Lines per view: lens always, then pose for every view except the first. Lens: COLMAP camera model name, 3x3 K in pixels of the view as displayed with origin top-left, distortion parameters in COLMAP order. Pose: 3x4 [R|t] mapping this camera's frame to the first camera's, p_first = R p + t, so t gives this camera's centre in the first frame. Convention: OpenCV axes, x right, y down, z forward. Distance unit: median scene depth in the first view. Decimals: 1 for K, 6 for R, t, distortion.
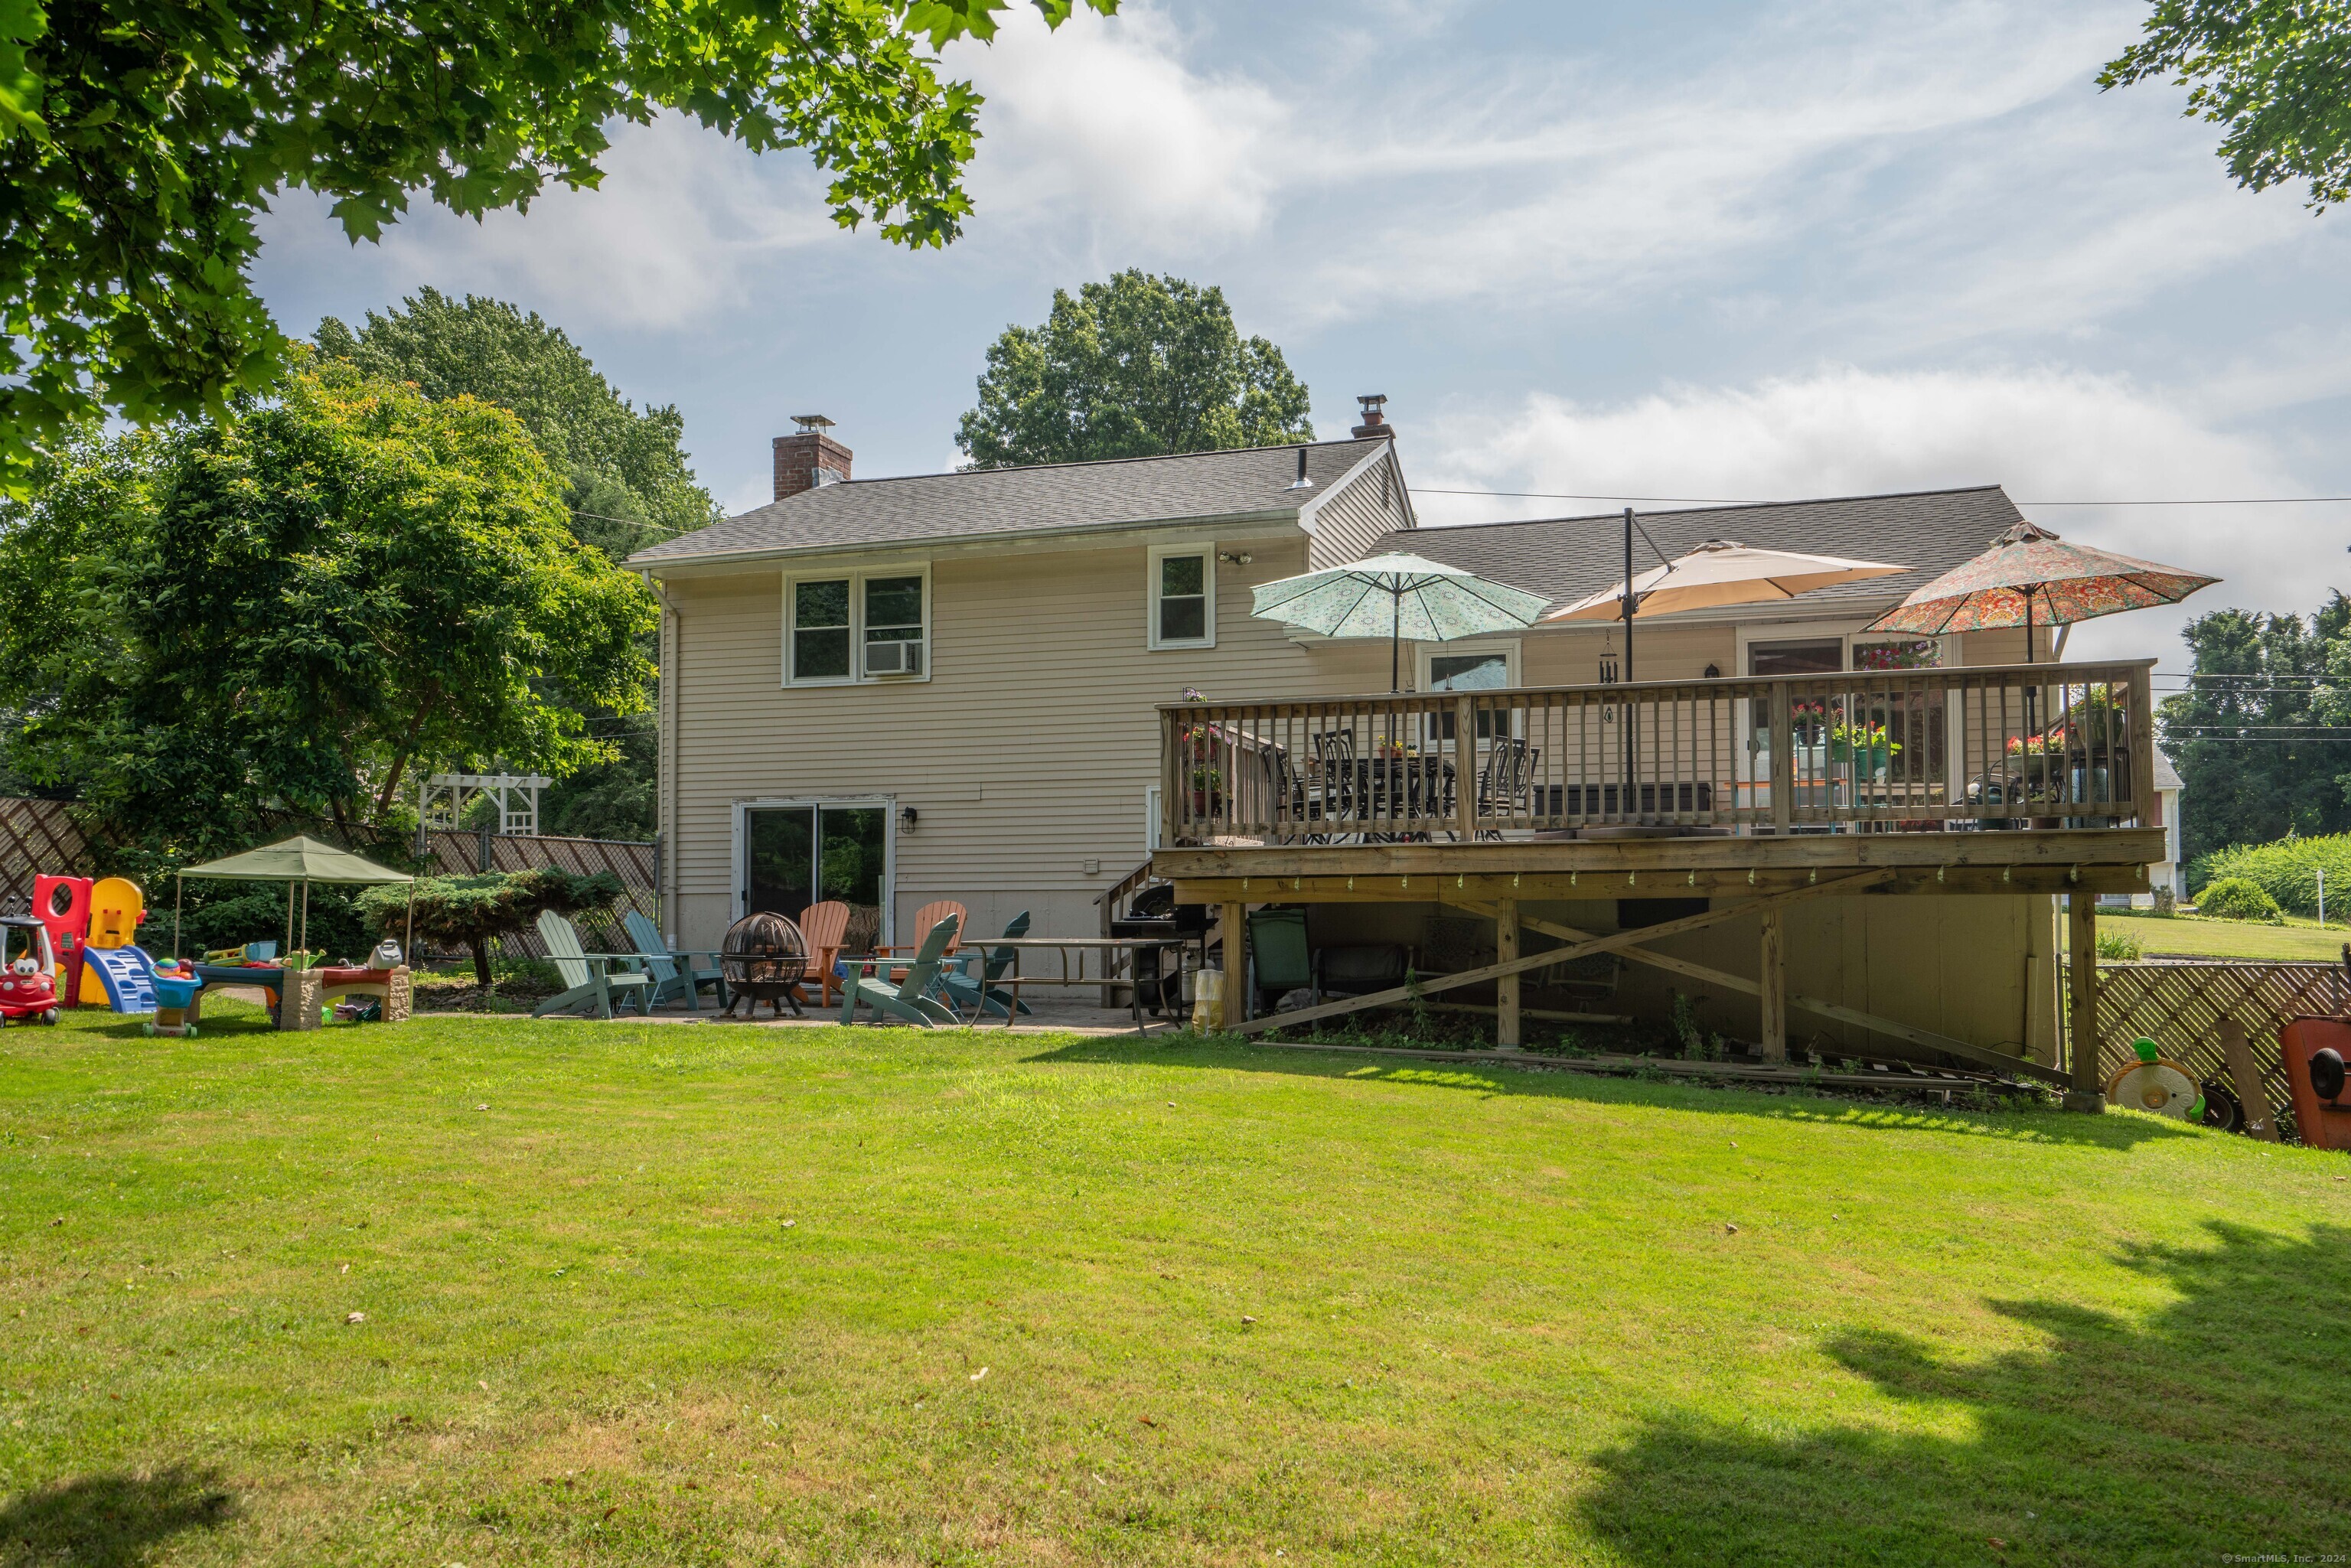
lens RADIAL K [[1802.8, 0, 1186.9], [0, 1802.8, 874.2], [0, 0, 1]] dist [0.002209, -0.000680]
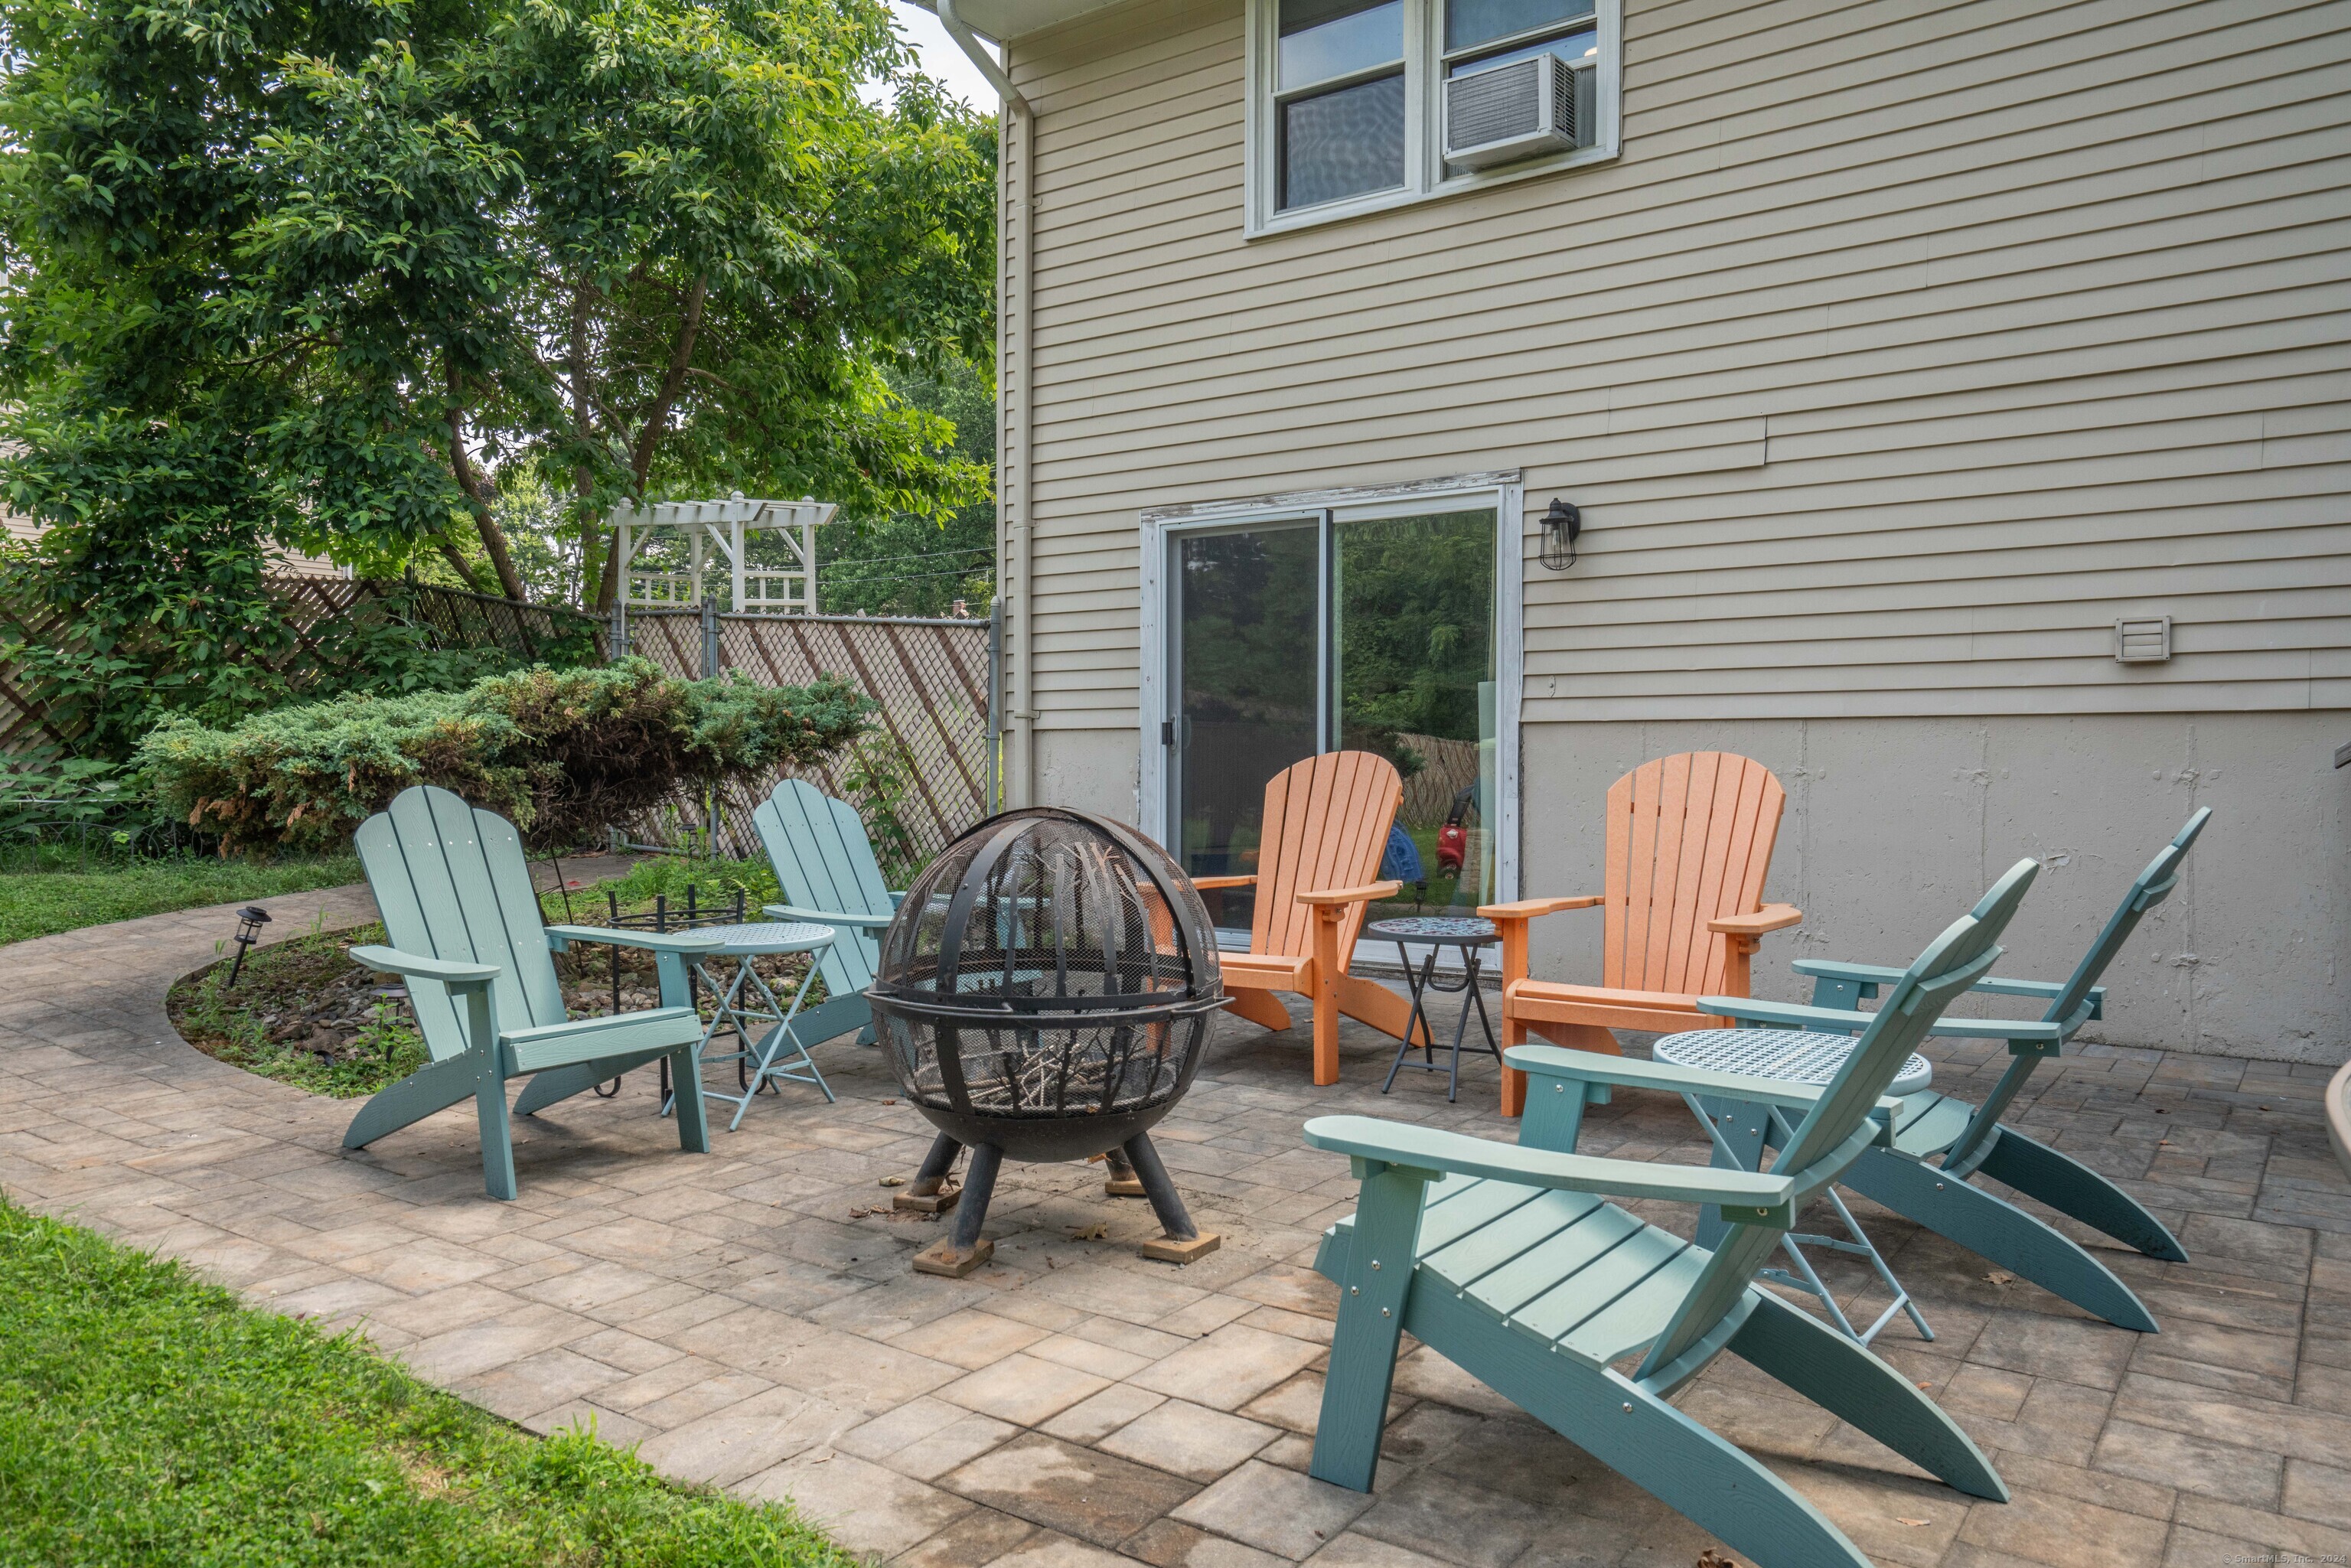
lens RADIAL K [[1726.0, 0, 1133.6], [0, 1726.0, 786.5], [0, 0, 1]] dist [-0.000620, 0.000243]
pose [[0.937819, 0.007064, -0.347052, -0.109303], [0.010058, 0.998820, 0.047508, 0.004914], [0.346978, -0.048045, 0.936642, 0.611138]]
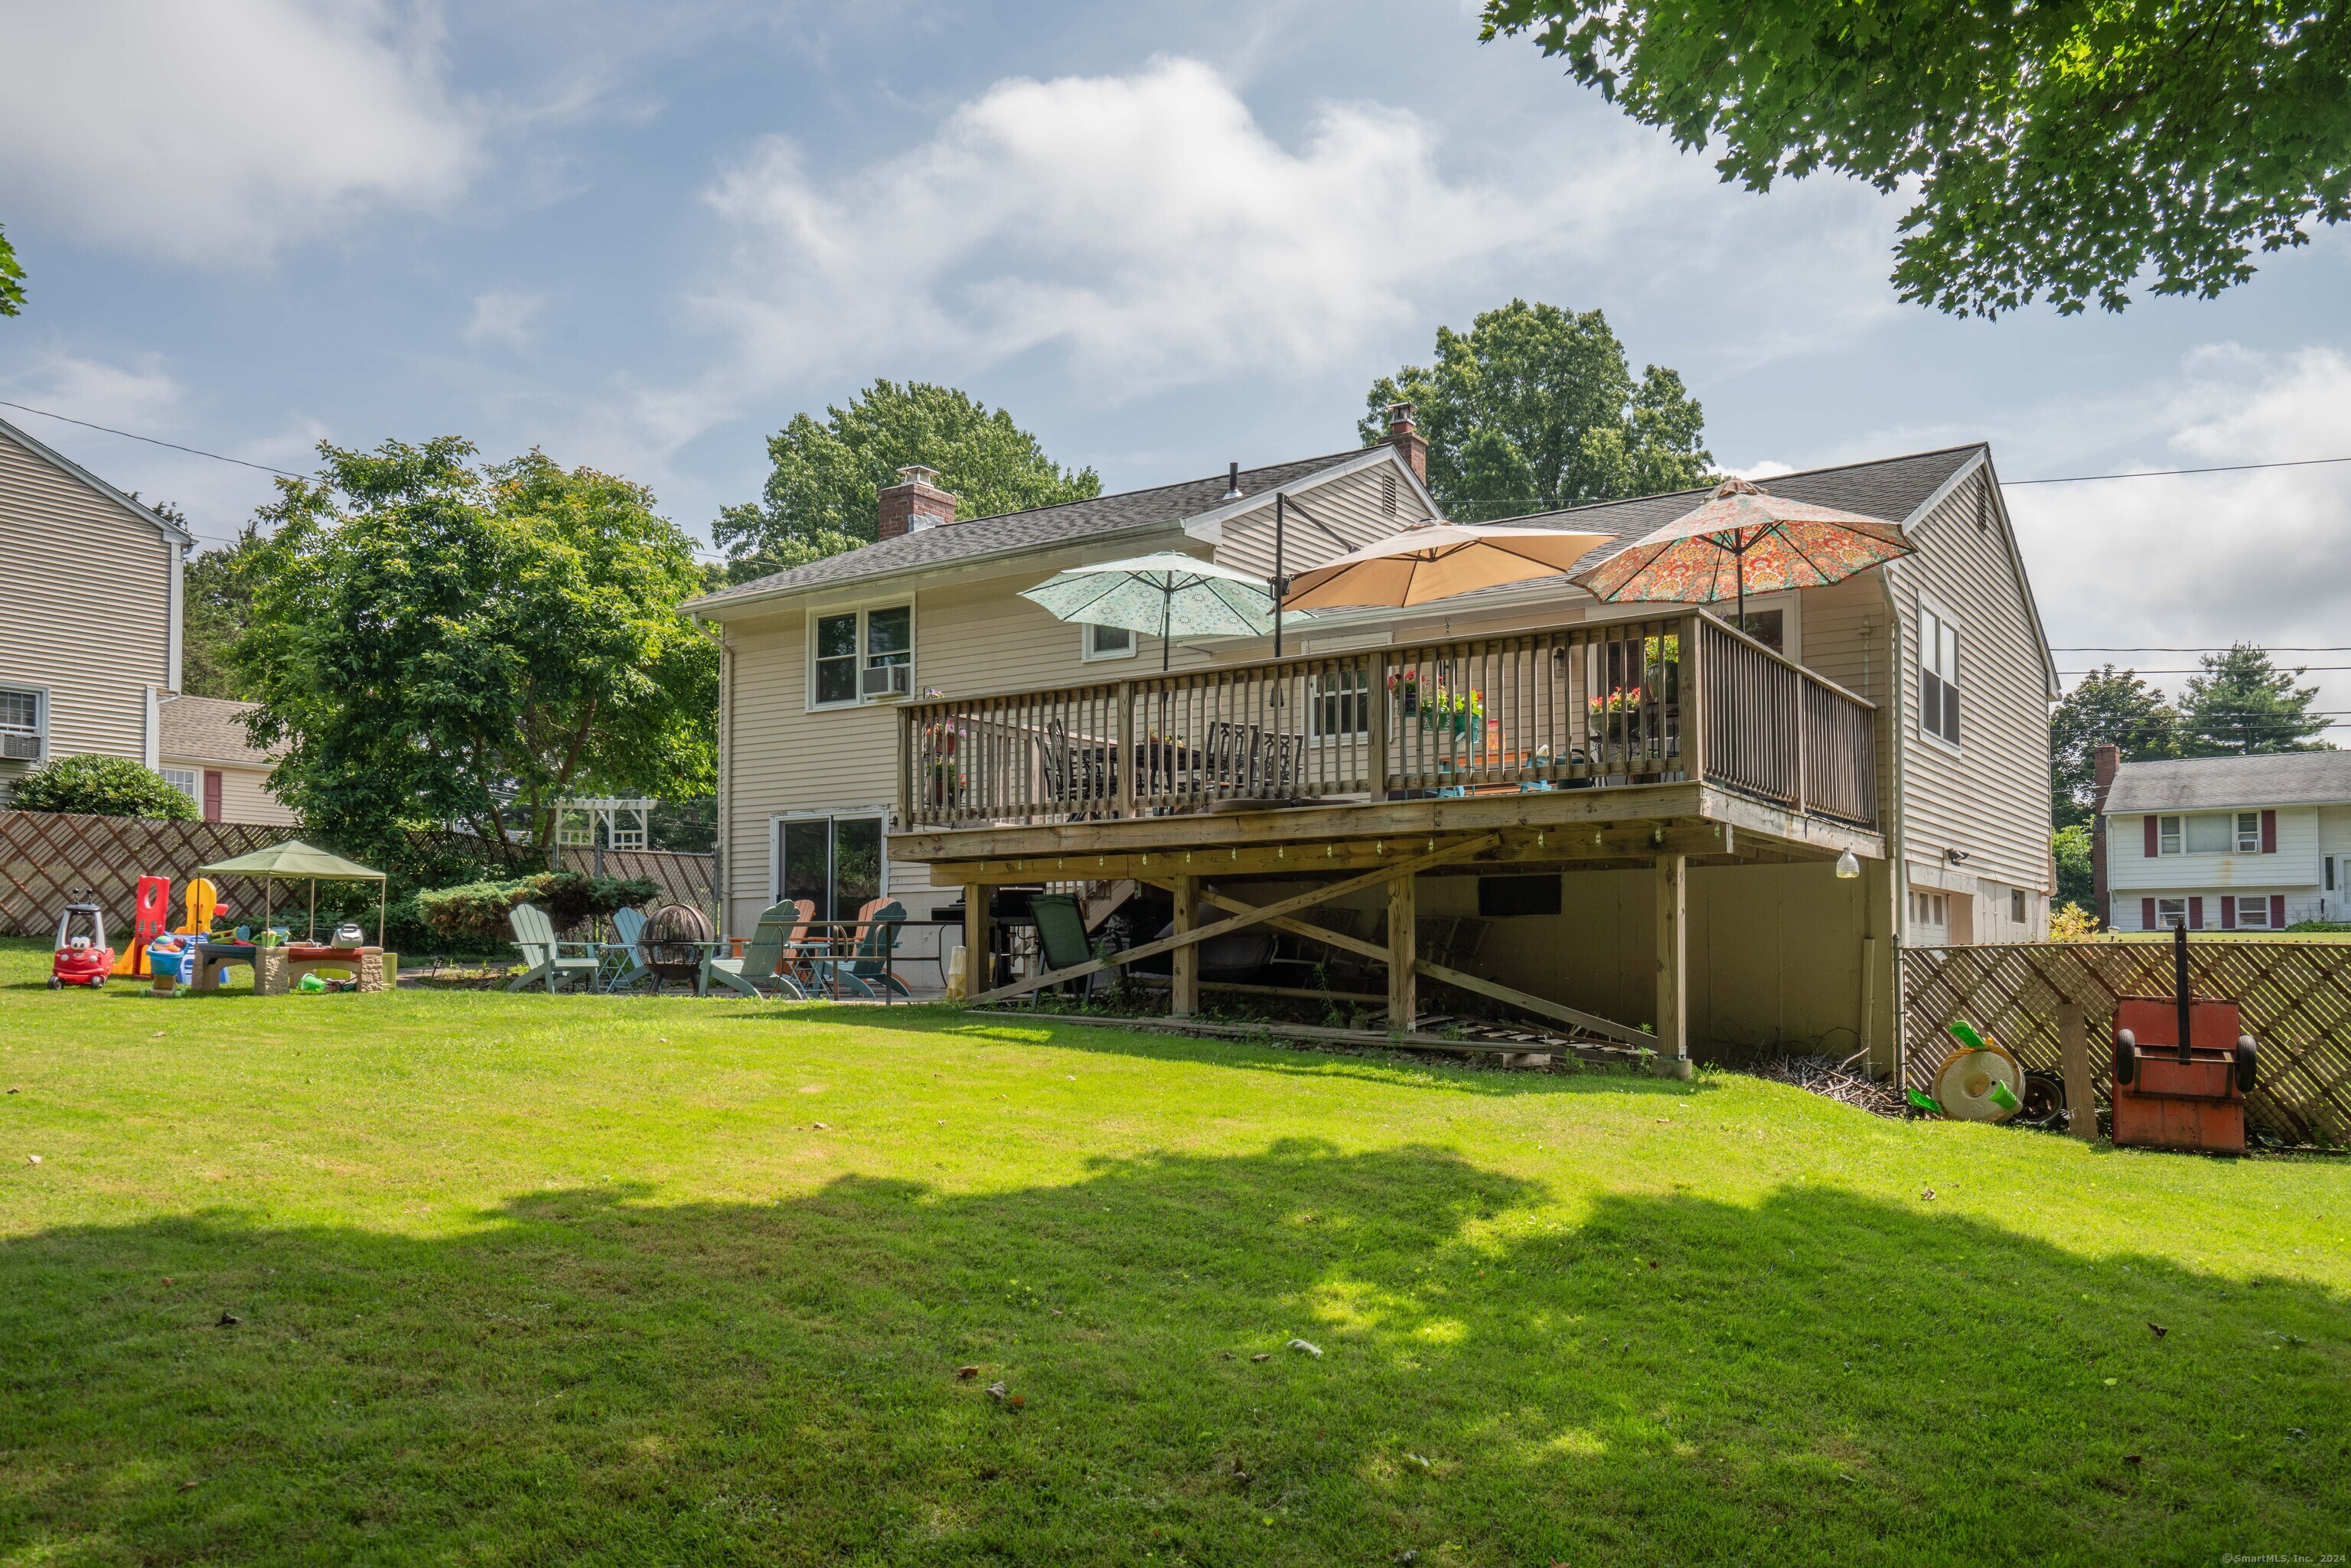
lens RADIAL K [[1779.6, 0, 1176.7], [0, 1779.6, 949.3], [0, 0, 1]] dist [-0.036857, -0.001259]
pose [[0.962199, -0.003184, -0.272330, 0.298572], [0.008769, 0.999775, 0.019294, 0.024412], [0.272207, -0.020953, 0.962010, -0.001066]]
